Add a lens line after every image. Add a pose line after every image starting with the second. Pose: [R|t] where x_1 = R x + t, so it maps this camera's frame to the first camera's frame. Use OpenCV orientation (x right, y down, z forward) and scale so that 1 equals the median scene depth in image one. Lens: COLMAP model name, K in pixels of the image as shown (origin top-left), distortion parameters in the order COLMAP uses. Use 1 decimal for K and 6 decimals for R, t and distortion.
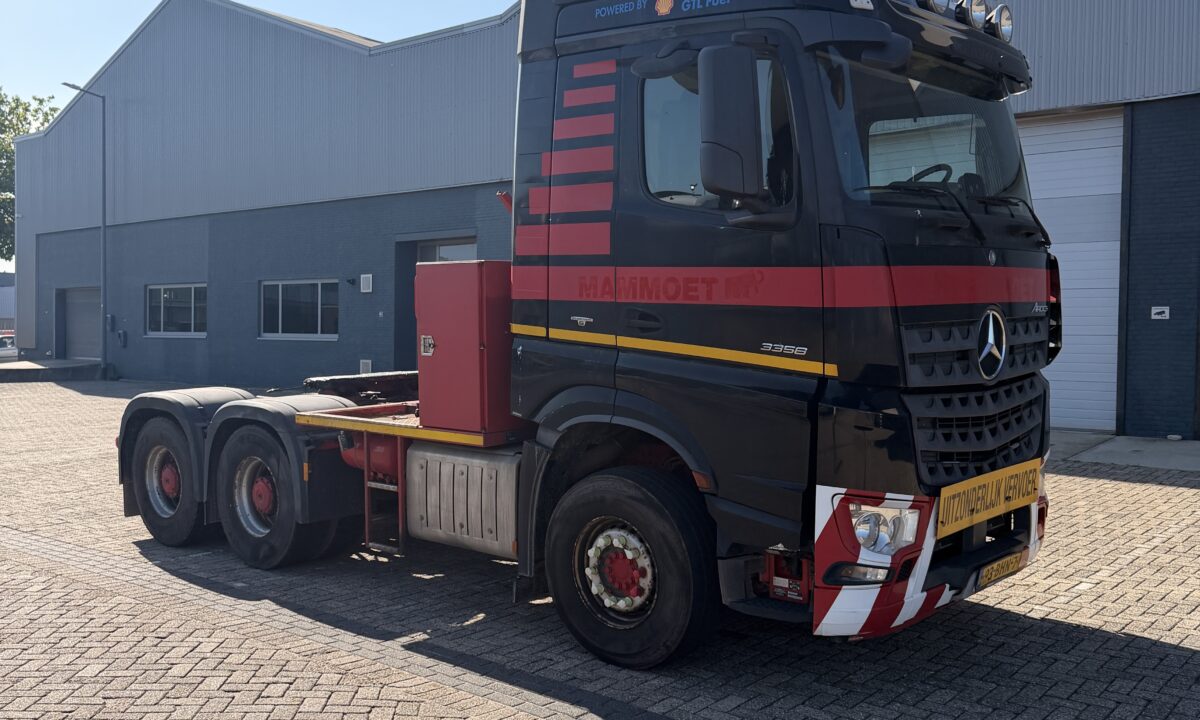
lens RADIAL K [[1111.5, 0, 595.3], [0, 1111.5, 371.4], [0, 0, 1]] dist [0.179654, -0.406798]
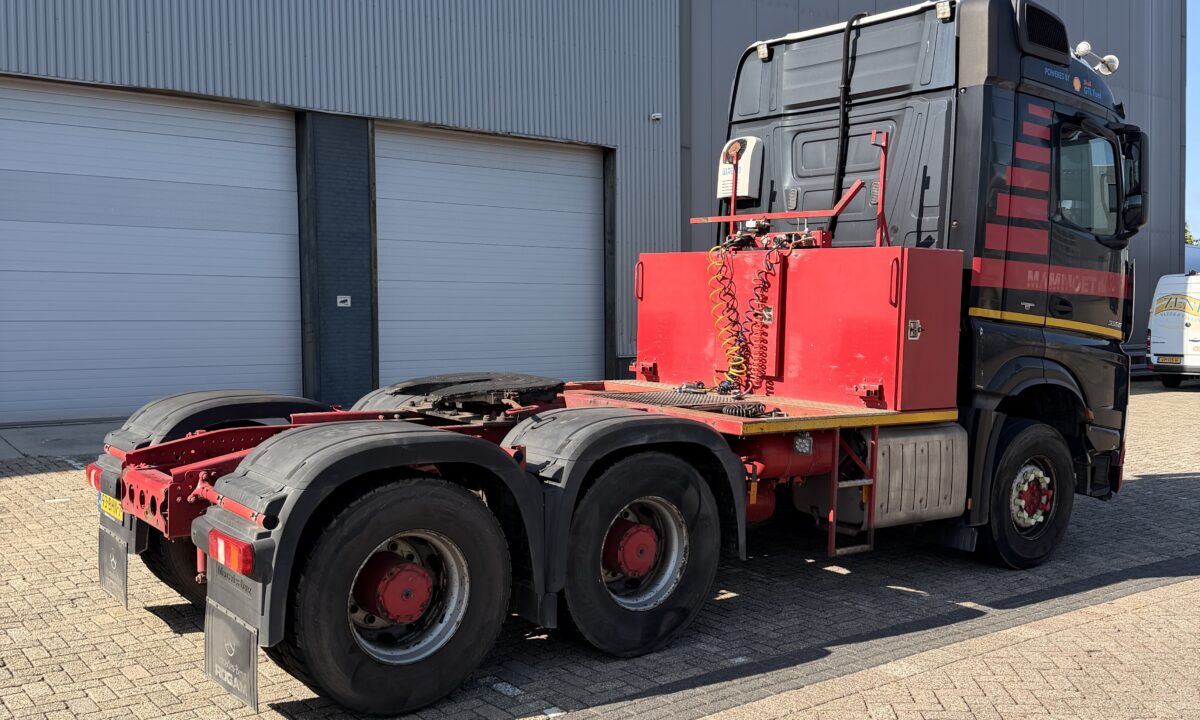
lens RADIAL K [[1111.5, 0, 595.3], [0, 1111.5, 371.4], [0, 0, 1]] dist [0.179654, -0.406798]
pose [[0.193974, -0.052394, 0.979607, -1.362242], [0.041400, 0.998120, 0.045186, -0.049202], [-0.980133, 0.031791, 0.195779, 1.226771]]
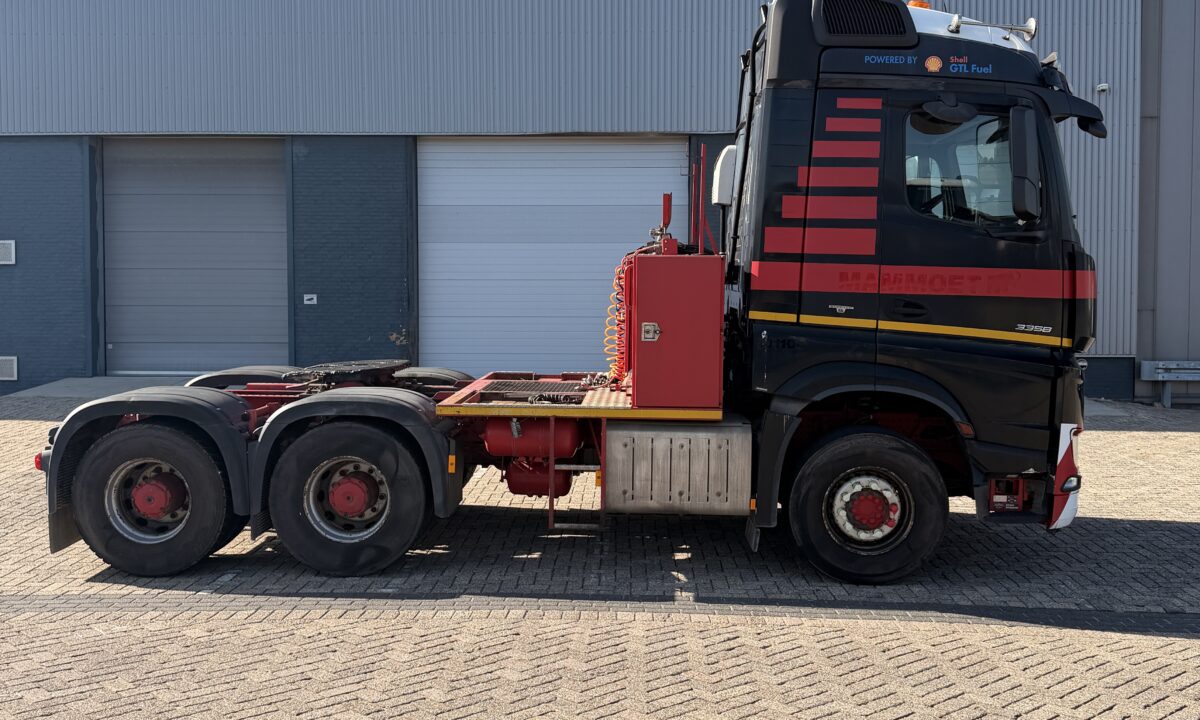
lens RADIAL K [[1111.5, 0, 595.3], [0, 1111.5, 371.4], [0, 0, 1]] dist [0.179654, -0.406798]
pose [[0.777672, -0.037920, 0.627525, -0.987975], [0.028698, 0.999280, 0.024819, -0.014932], [-0.628014, -0.001292, 0.778201, 0.215175]]
